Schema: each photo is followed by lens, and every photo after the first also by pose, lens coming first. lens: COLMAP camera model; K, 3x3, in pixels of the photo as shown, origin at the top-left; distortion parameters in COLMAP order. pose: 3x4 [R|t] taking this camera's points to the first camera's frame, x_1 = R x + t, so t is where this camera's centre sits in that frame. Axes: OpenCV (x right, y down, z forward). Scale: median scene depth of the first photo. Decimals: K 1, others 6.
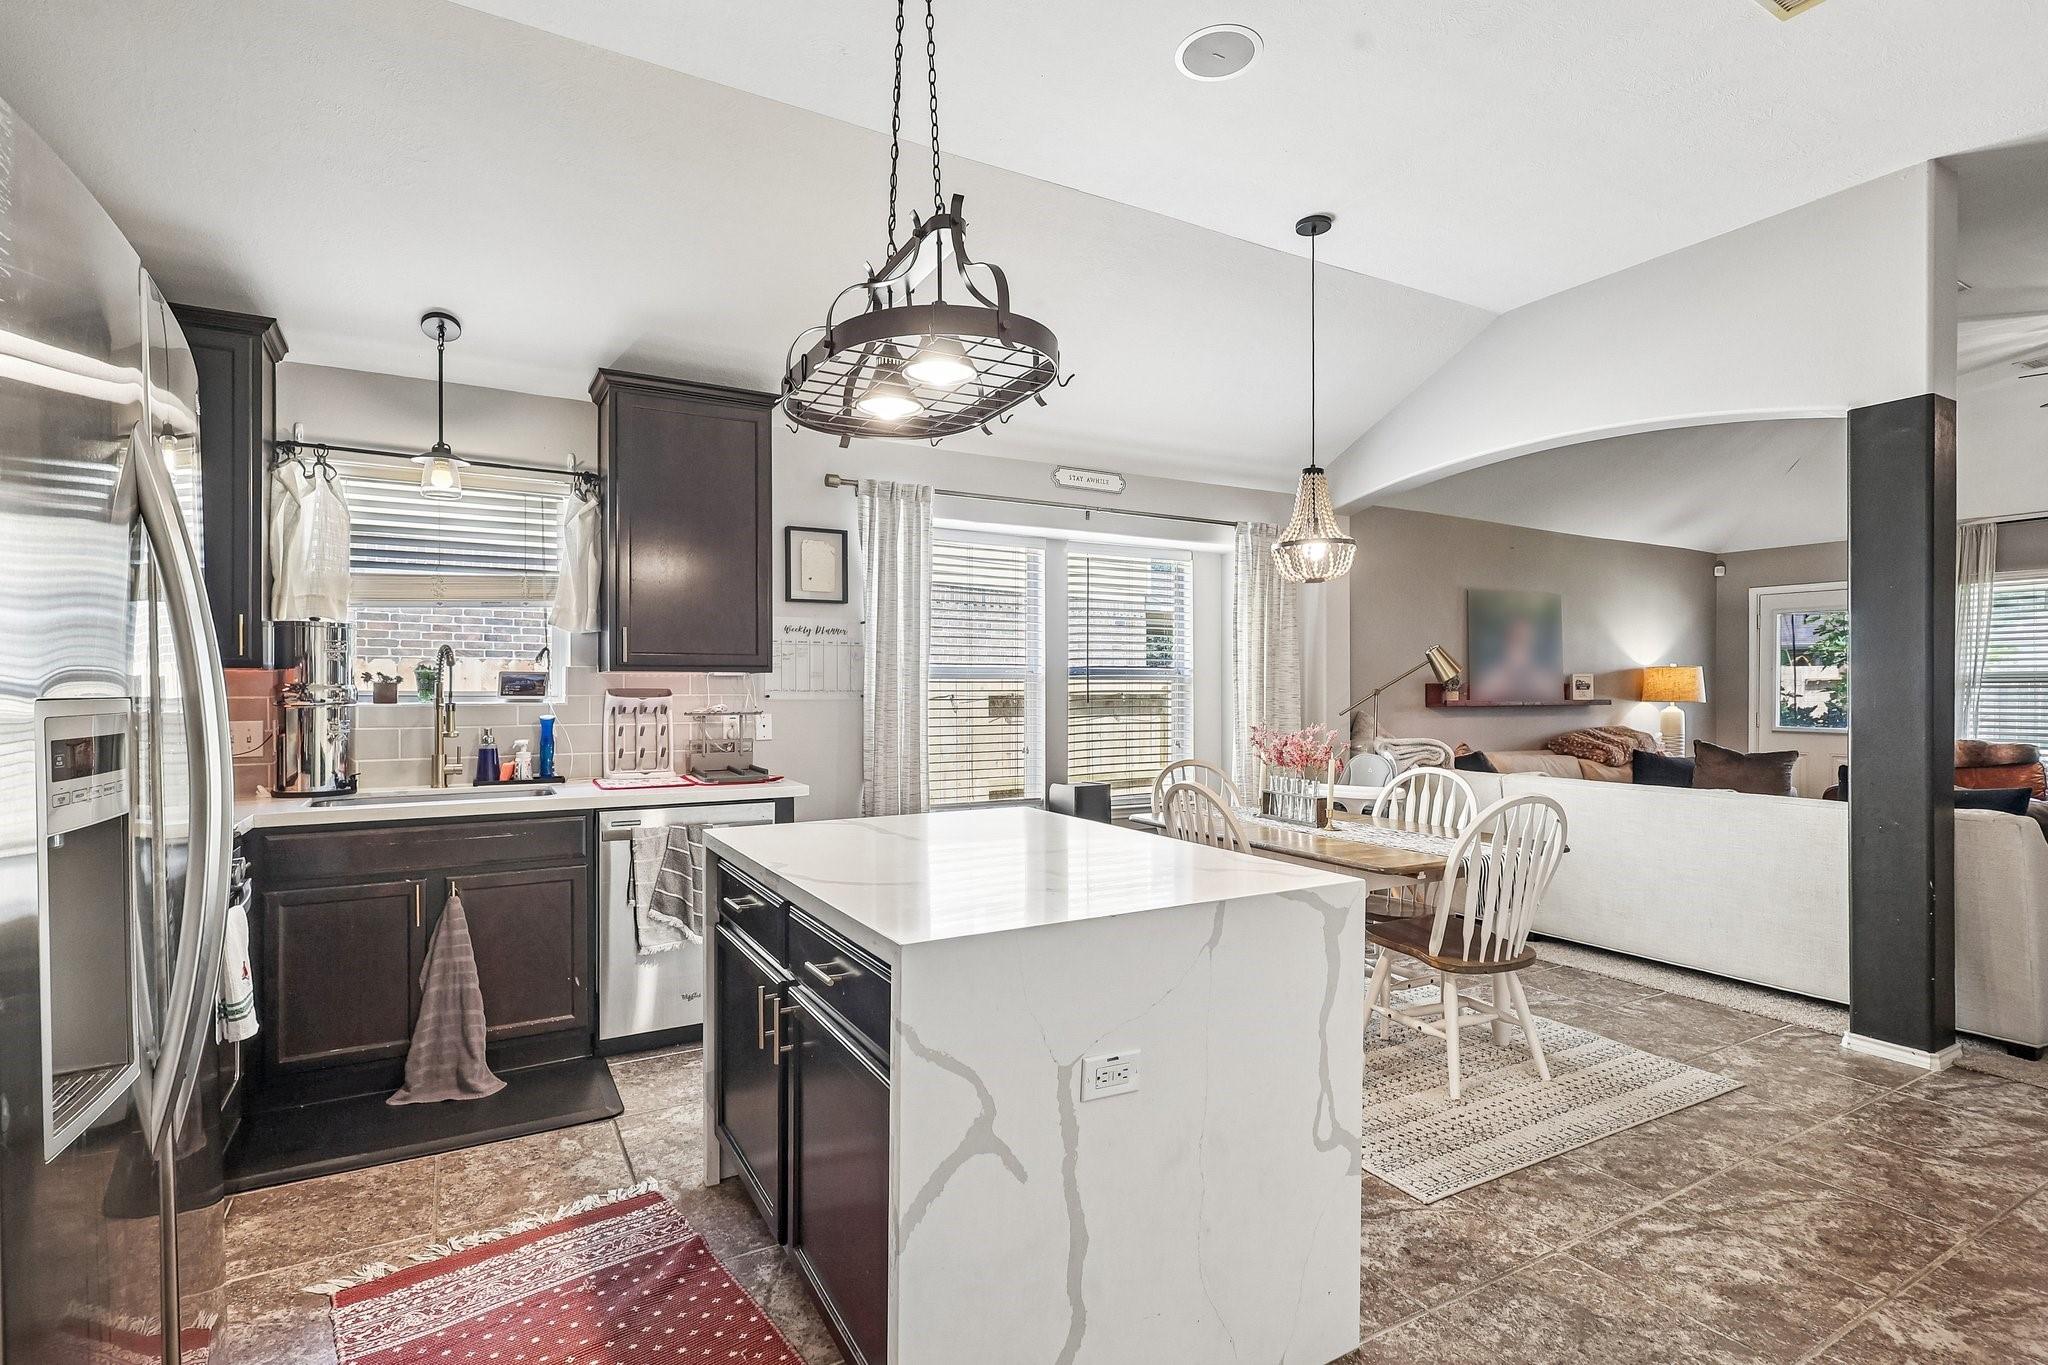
lens RADIAL K [[979.6, 0, 1019.2], [0, 979.6, 689.7], [0, 0, 1]] dist [-0.005346, 0.002631]
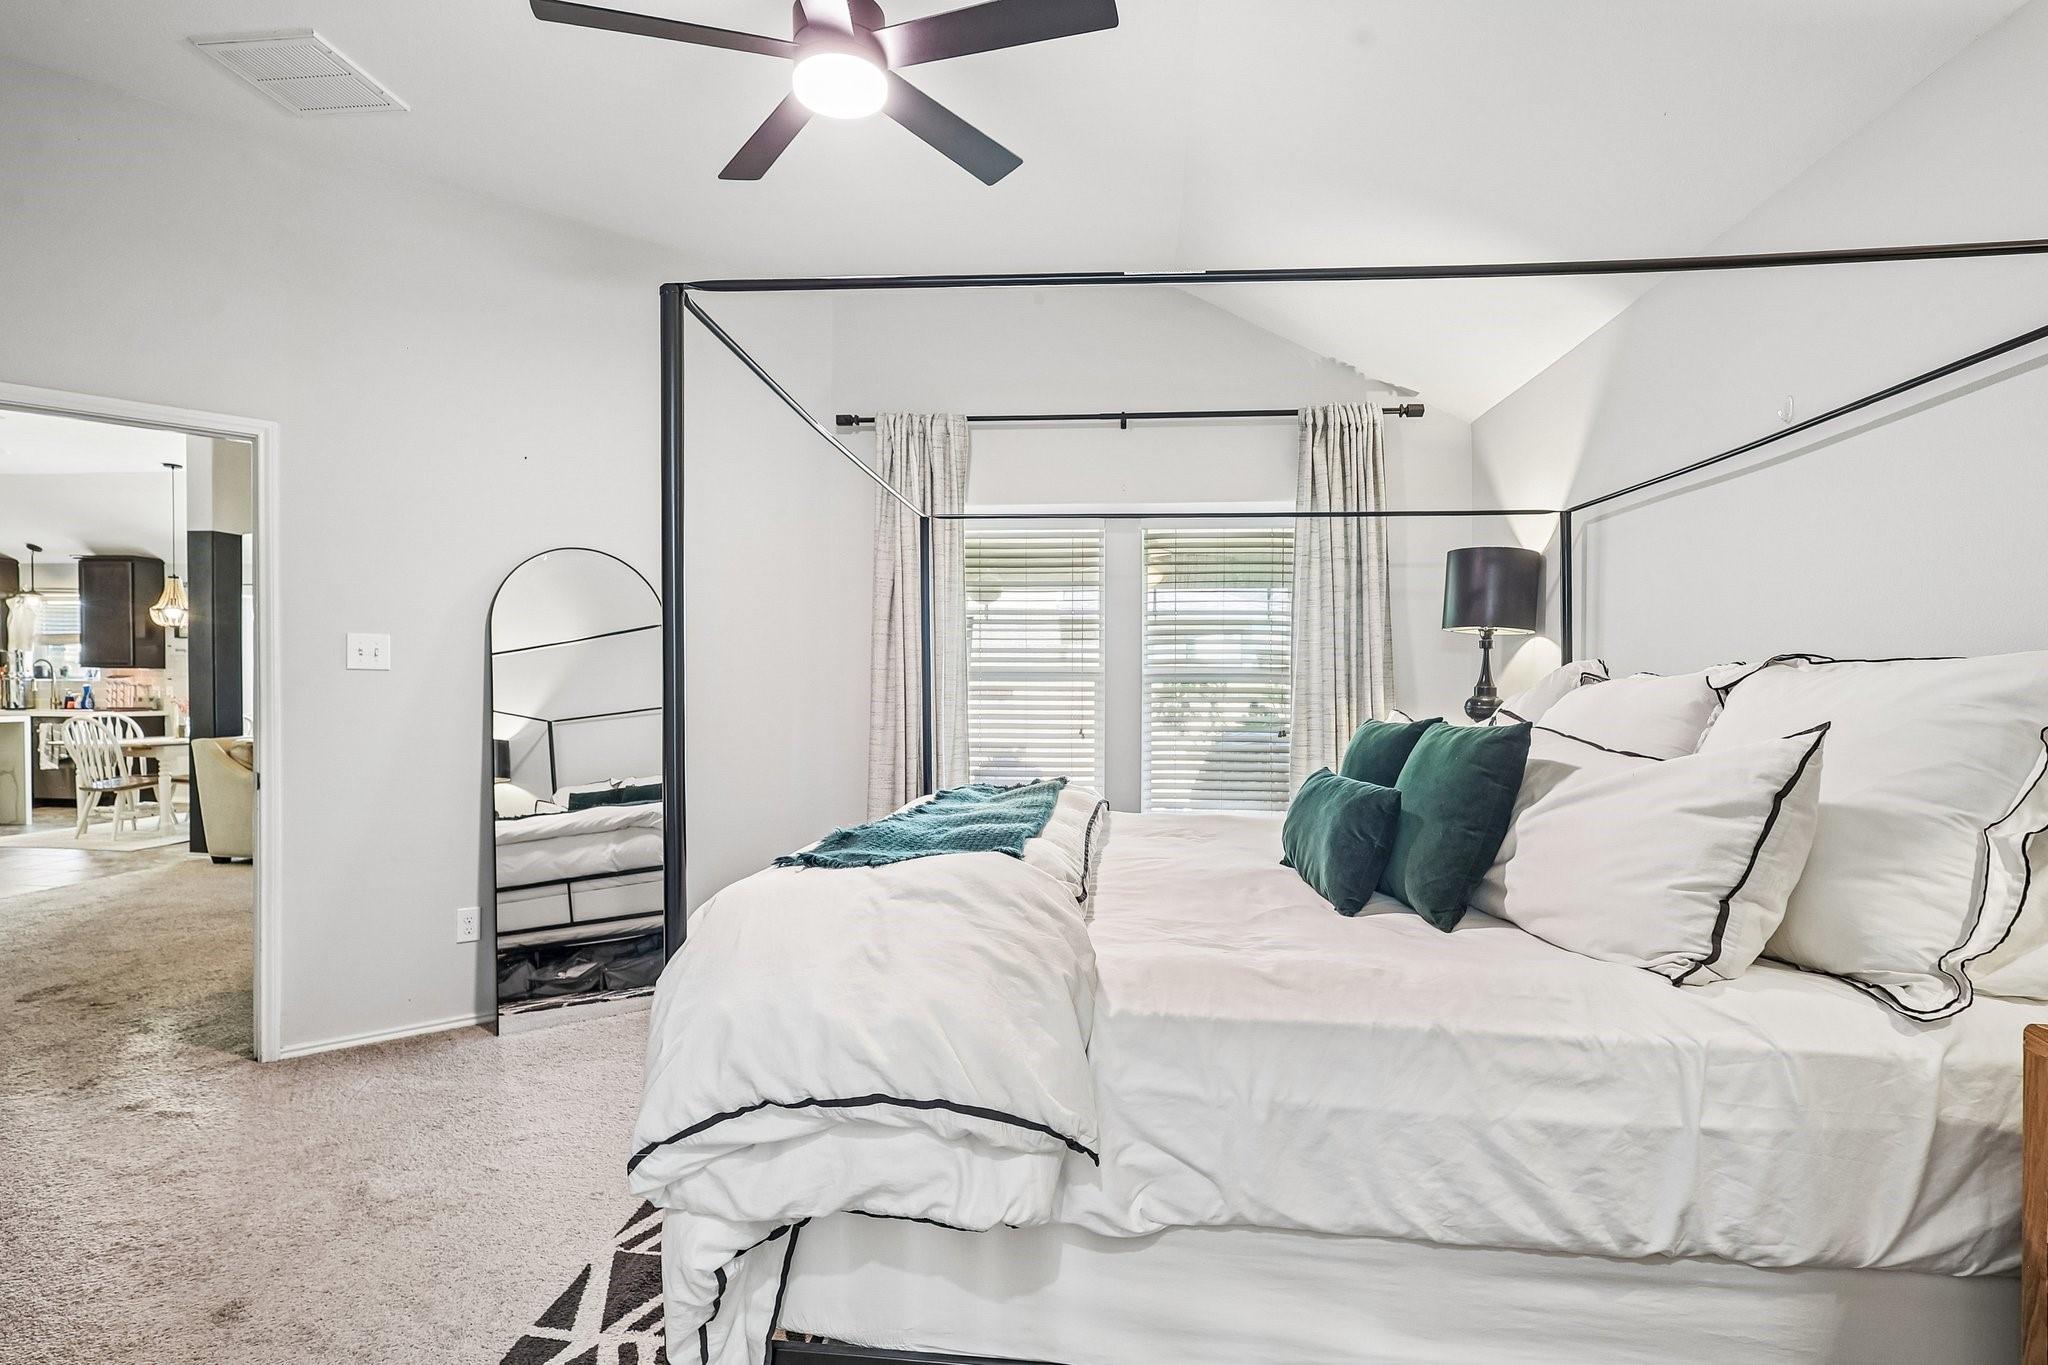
lens RADIAL K [[979.6, 0, 1009.4], [0, 979.6, 703.1], [0, 0, 1]] dist [-0.005346, 0.002631]
pose [[0.812254, 0.019934, -0.582963, 3.113828], [-0.010034, 0.999746, 0.020206, -0.002187], [0.583218, -0.010563, 0.812247, 0.303804]]
